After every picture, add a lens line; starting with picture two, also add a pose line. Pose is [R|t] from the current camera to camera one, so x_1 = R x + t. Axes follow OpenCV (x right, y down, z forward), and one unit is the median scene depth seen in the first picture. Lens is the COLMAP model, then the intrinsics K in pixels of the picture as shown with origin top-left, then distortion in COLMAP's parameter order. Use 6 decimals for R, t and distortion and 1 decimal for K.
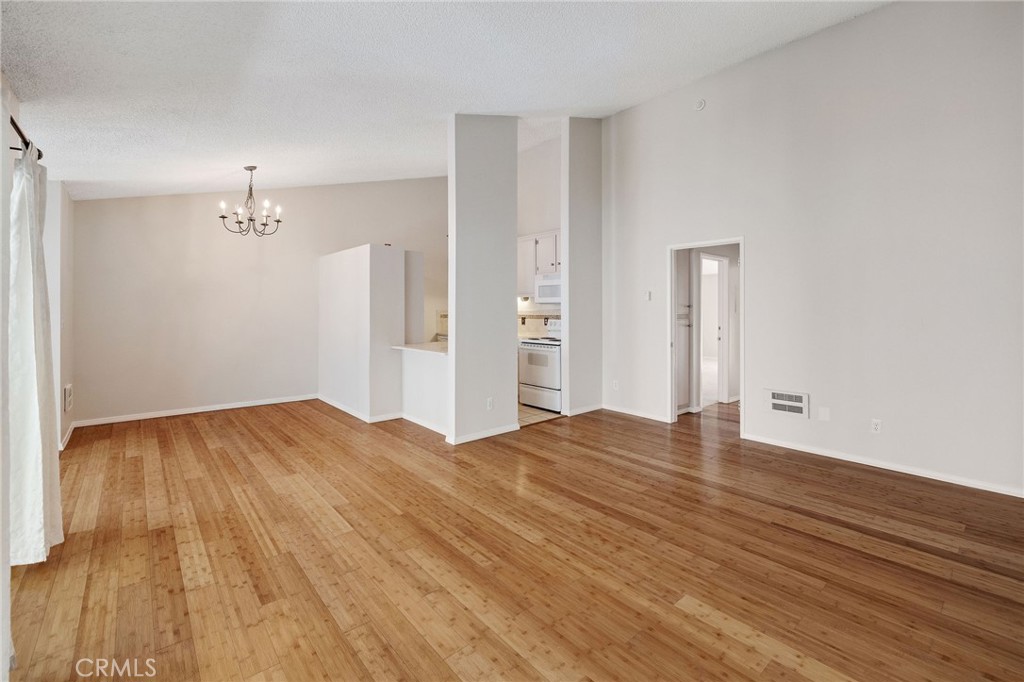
lens RADIAL K [[442.4, 0, 508.9], [0, 442.4, 311.6], [0, 0, 1]] dist [-0.000361, -0.000056]
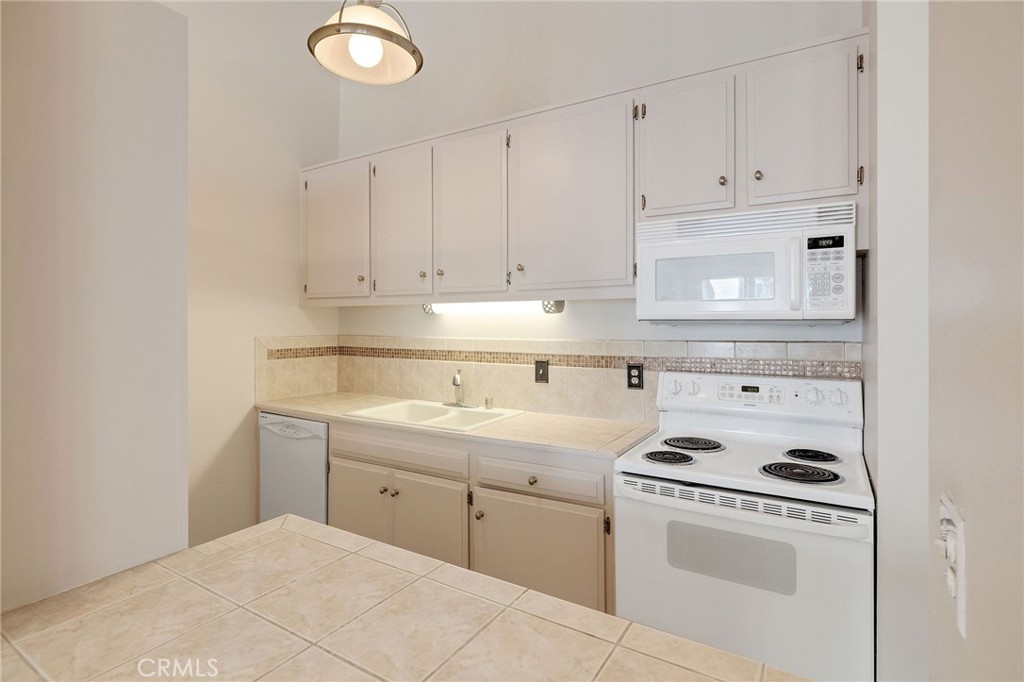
lens RADIAL K [[495.3, 0, 513.8], [0, 495.3, 327.3], [0, 0, 1]] dist [-0.011303, 0.000027]
pose [[0.947478, 0.000899, 0.319821, -0.282774], [-0.001617, 0.999997, 0.001980, -0.034951], [-0.319818, -0.002393, 0.947476, 1.688273]]
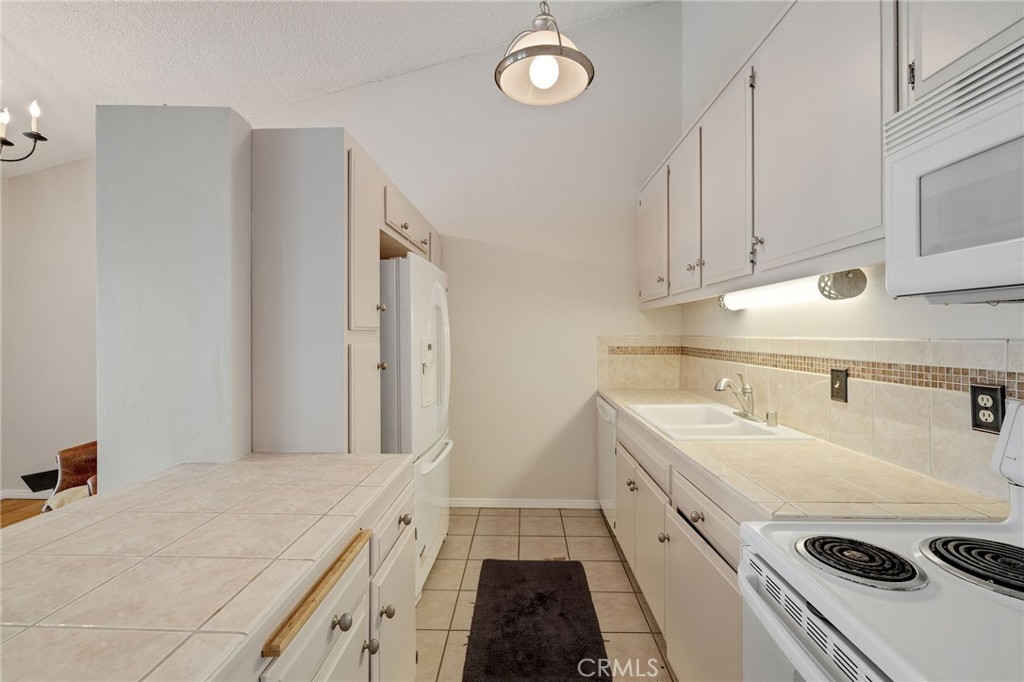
lens RADIAL K [[429.0, 0, 512.3], [0, 429.0, 336.2], [0, 0, 1]] dist [-0.001008, -0.000006]
pose [[0.744234, 0.004803, -0.667901, 0.144971], [-0.003263, 0.999988, 0.003555, -0.012730], [0.667911, -0.000467, 0.744241, 1.865825]]
